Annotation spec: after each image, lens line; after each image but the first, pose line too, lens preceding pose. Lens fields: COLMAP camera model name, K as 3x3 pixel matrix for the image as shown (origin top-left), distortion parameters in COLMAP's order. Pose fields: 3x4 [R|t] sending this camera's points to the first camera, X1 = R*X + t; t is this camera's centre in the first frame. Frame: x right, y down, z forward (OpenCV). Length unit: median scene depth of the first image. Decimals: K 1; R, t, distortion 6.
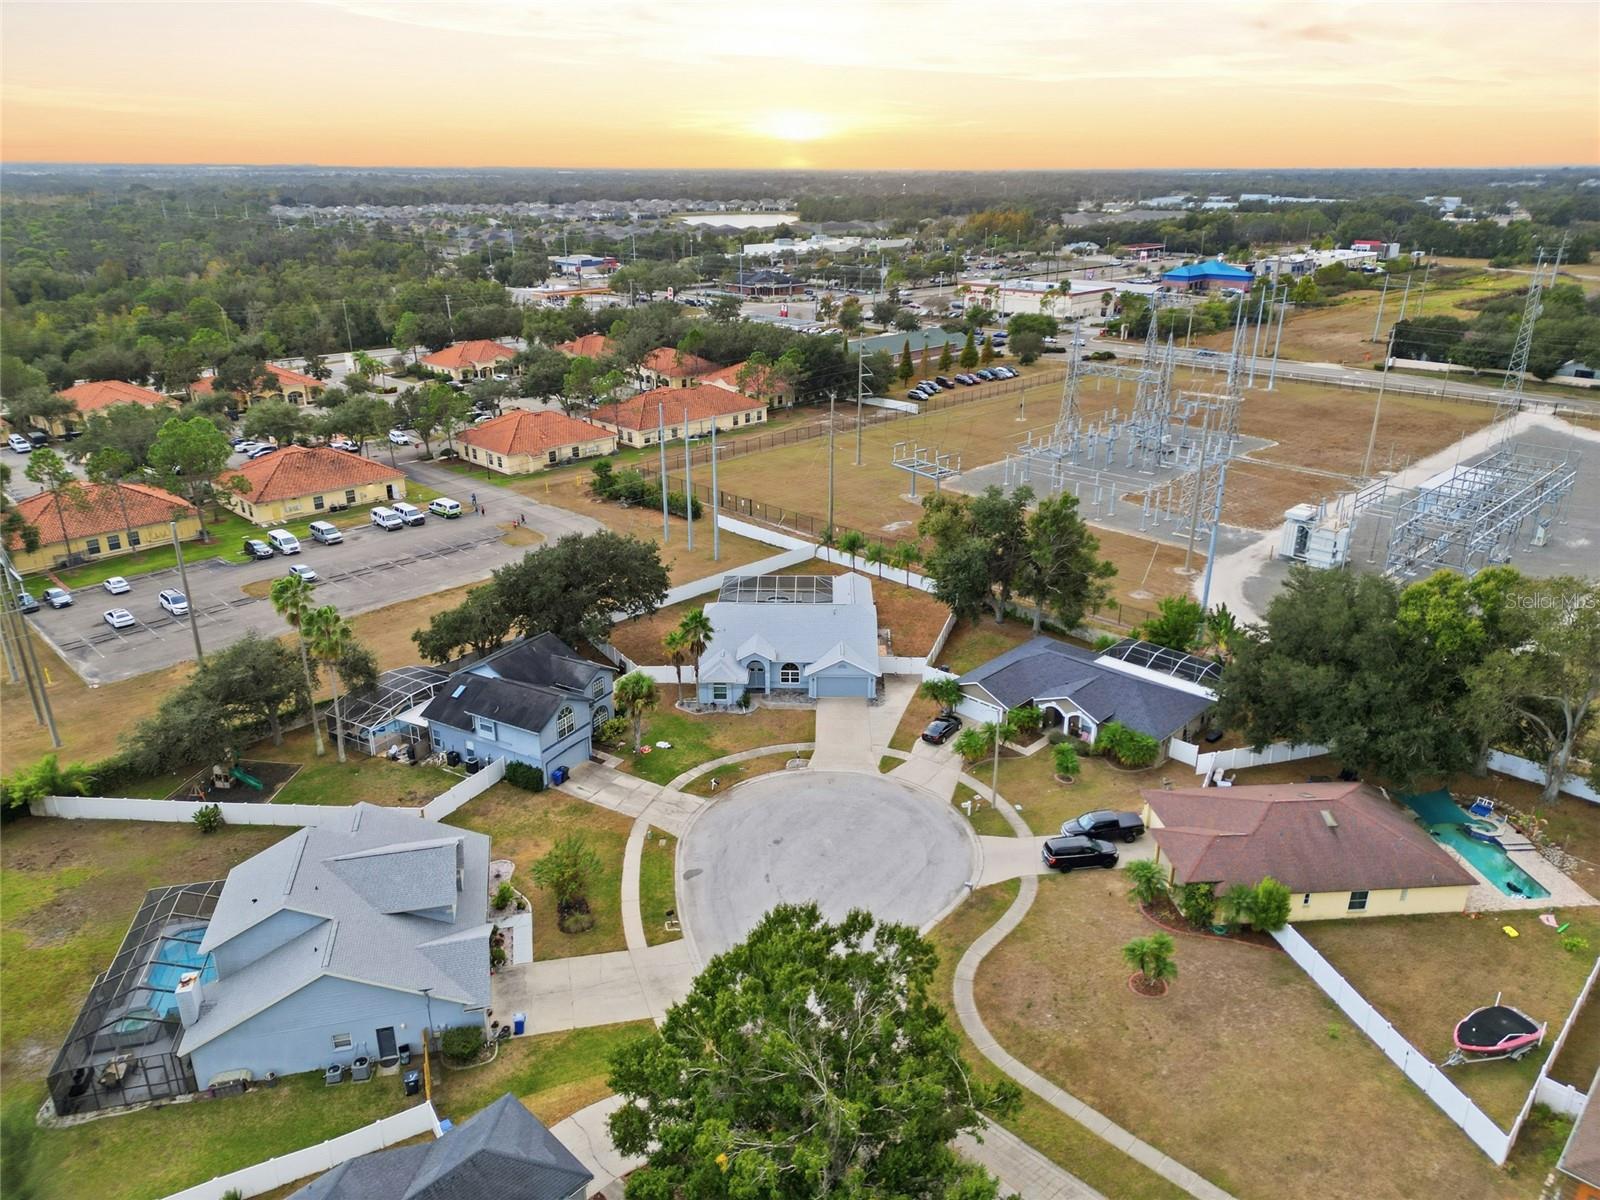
lens RADIAL K [[1123.2, 0, 803.6], [0, 1123.2, 582.9], [0, 0, 1]] dist [0.084193, -0.099072]
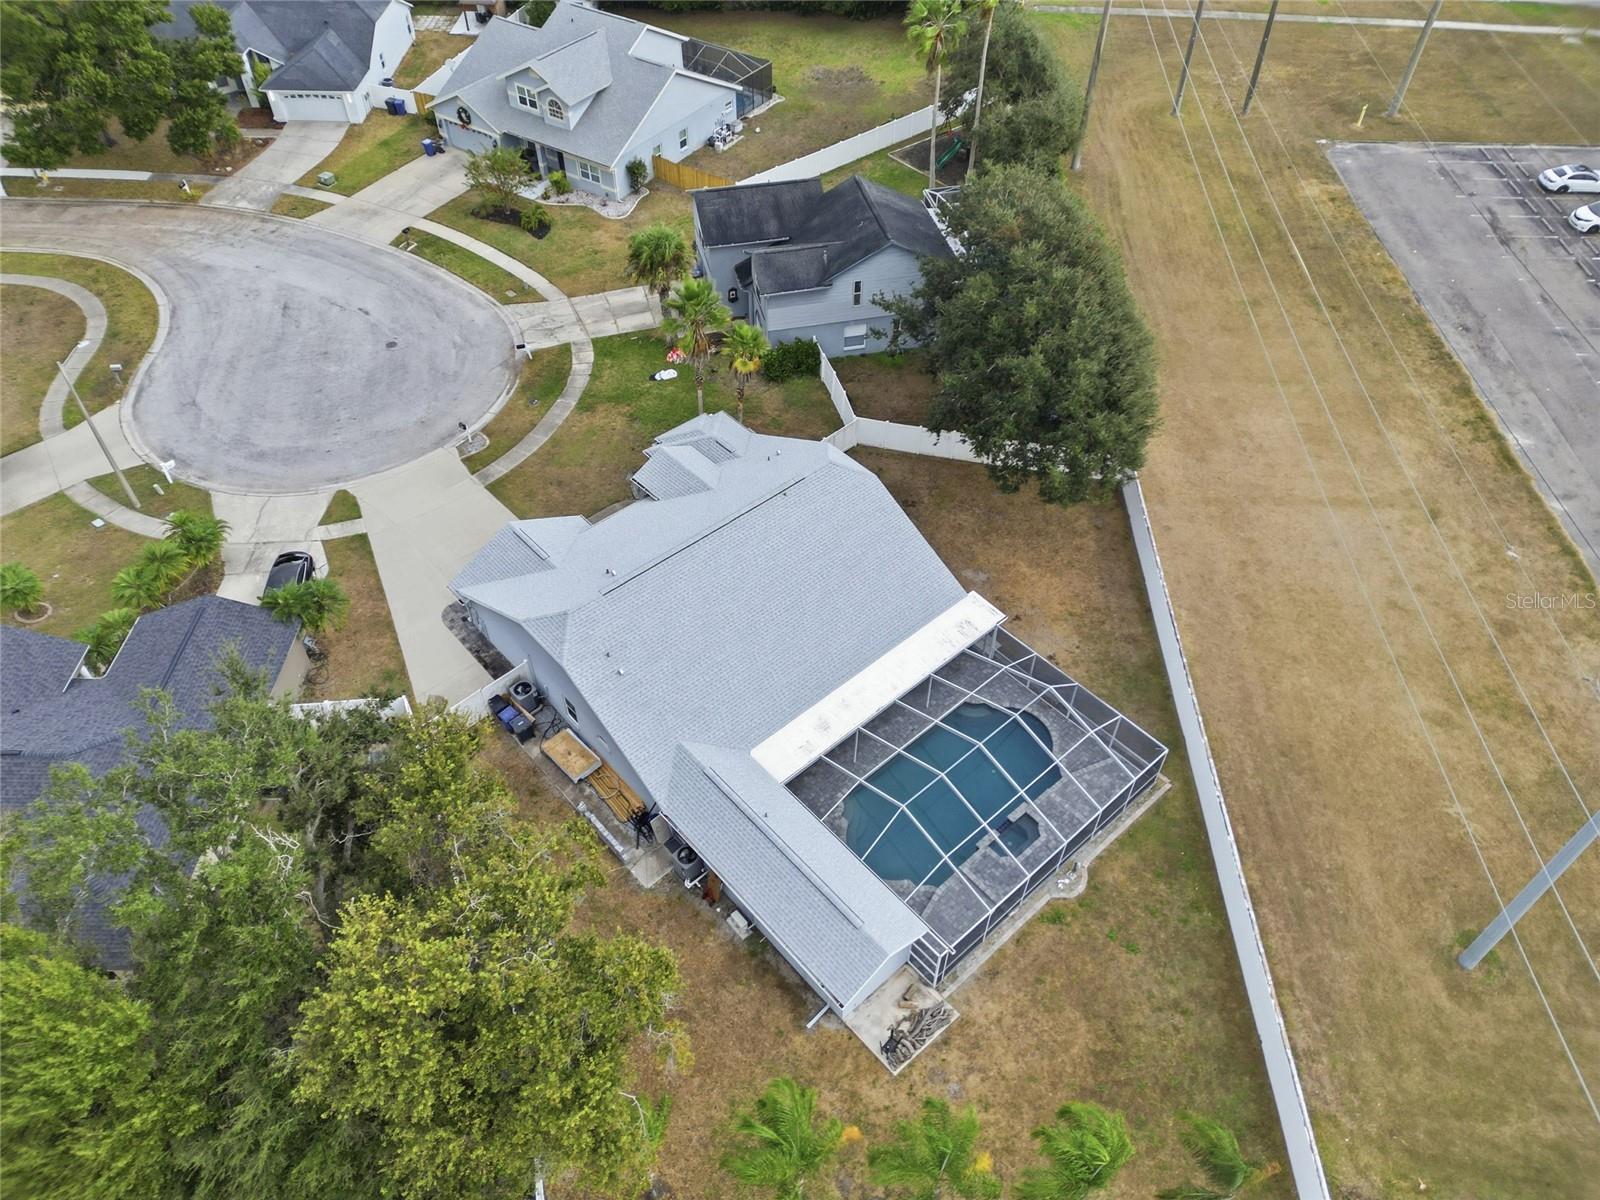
lens RADIAL K [[1123.2, 0, 803.6], [0, 1123.2, 582.9], [0, 0, 1]] dist [0.084193, -0.099072]
pose [[-0.730743, 0.488757, -0.476584, 0.189636], [-0.243667, 0.465399, 0.850900, -0.374041], [0.637684, 0.737917, -0.220993, 1.211087]]
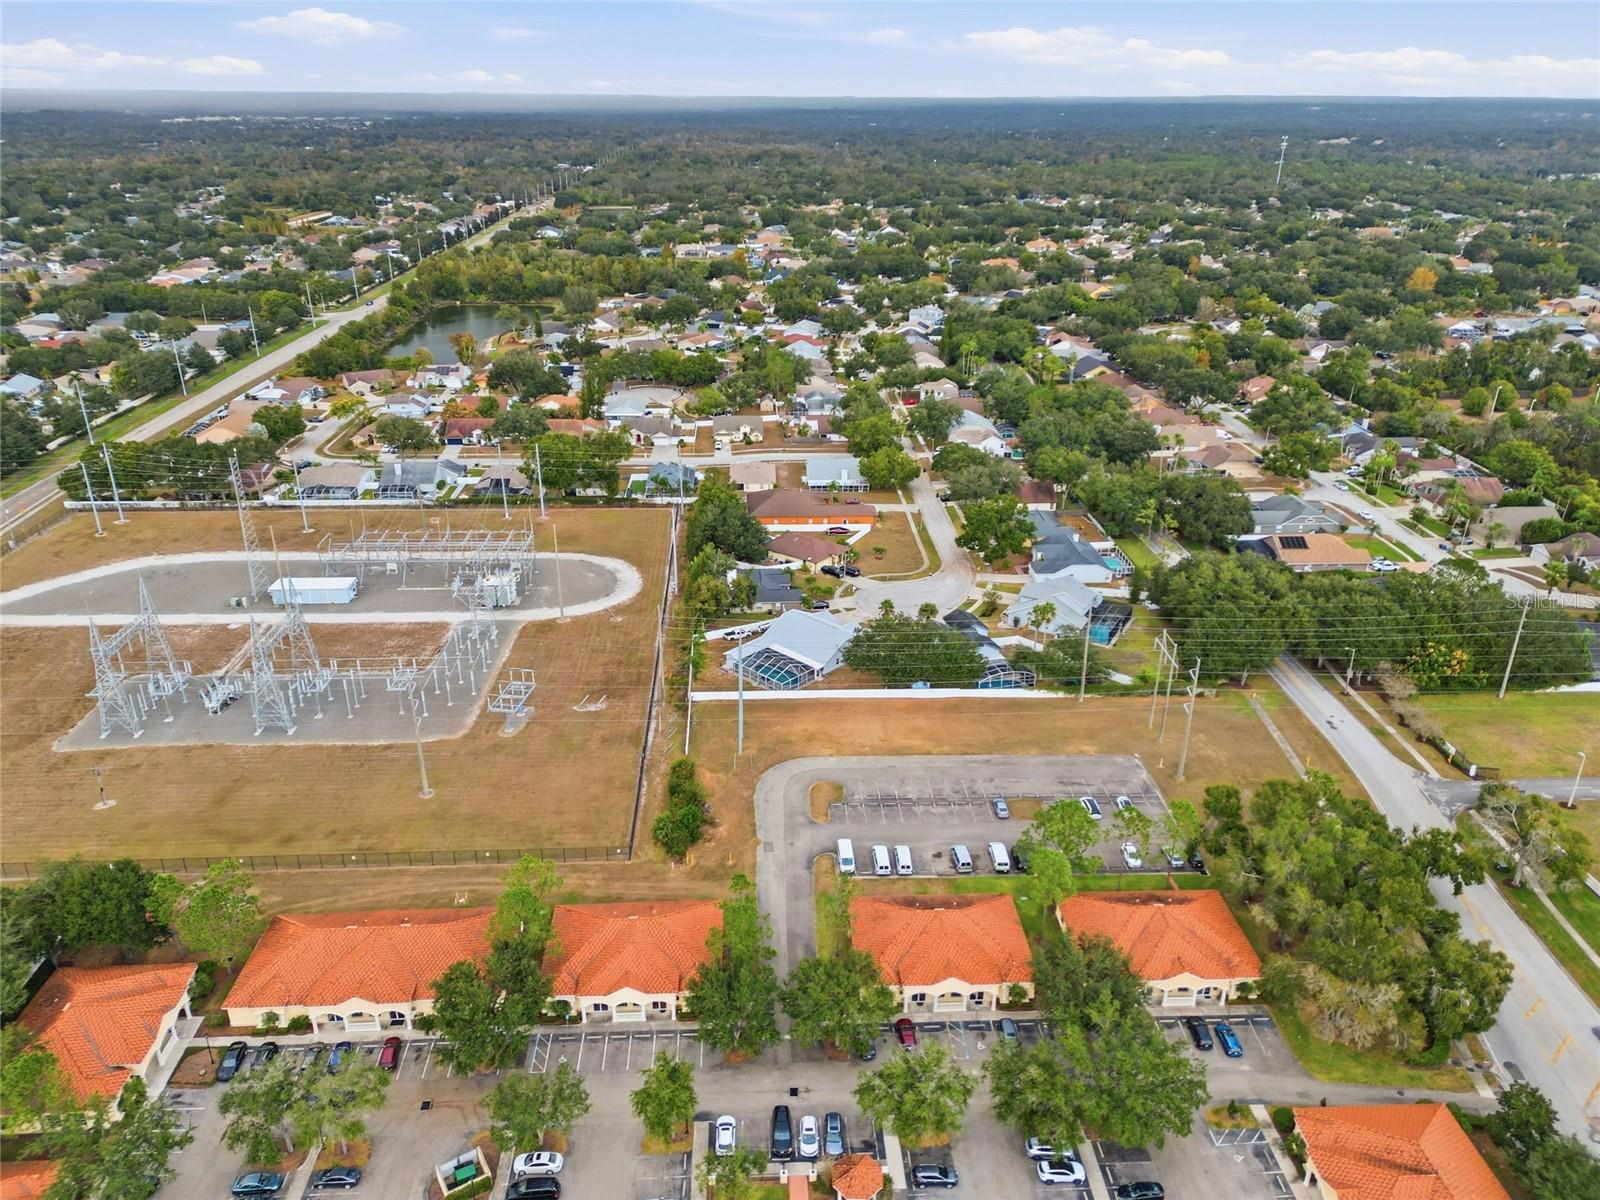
lens RADIAL K [[1123.2, 0, 803.6], [0, 1123.2, 582.9], [0, 0, 1]] dist [0.084193, -0.099072]
pose [[-0.737323, -0.268764, 0.619775, -1.301956], [0.229462, 0.763262, 0.603969, -1.338022], [-0.635375, 0.587535, -0.501099, 2.118922]]
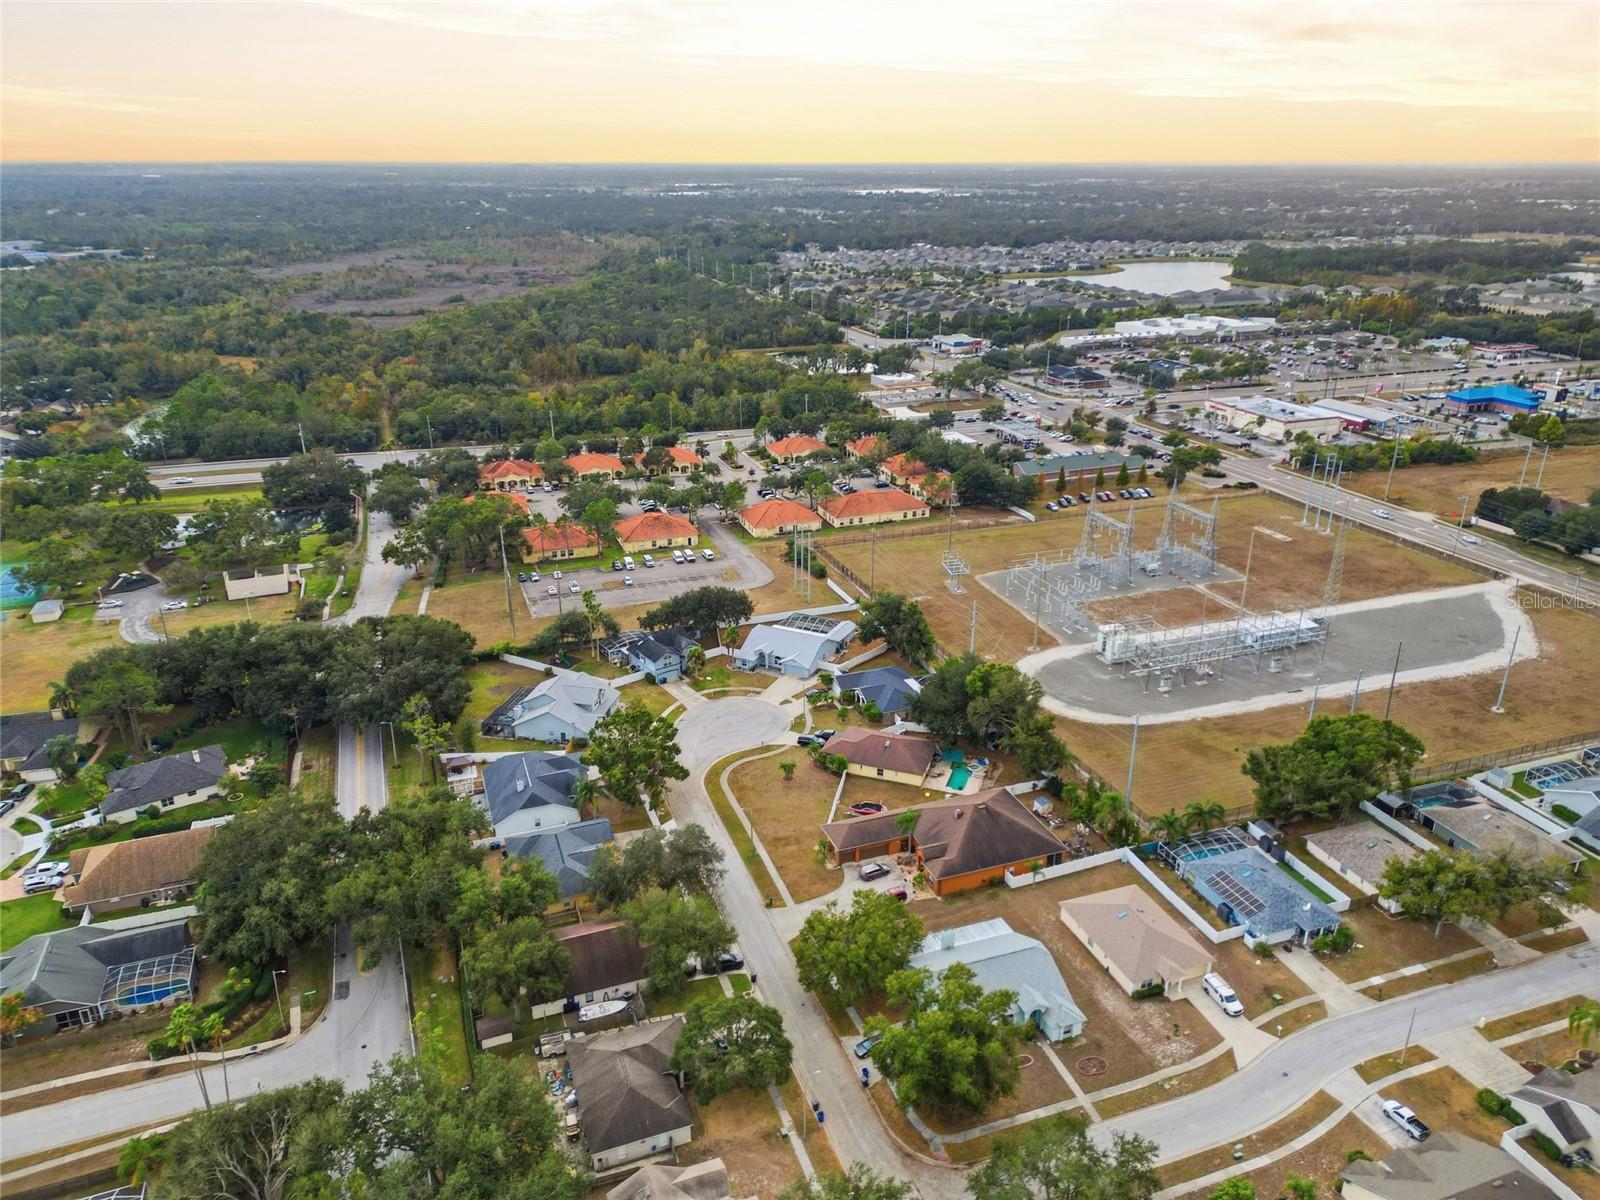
lens RADIAL K [[1123.2, 0, 803.6], [0, 1123.2, 582.9], [0, 0, 1]] dist [0.084193, -0.099072]
pose [[0.905105, 0.147970, -0.398610, 0.949225], [-0.146193, 0.988635, 0.035041, -0.168482], [0.399265, 0.026558, 0.916451, -1.106813]]
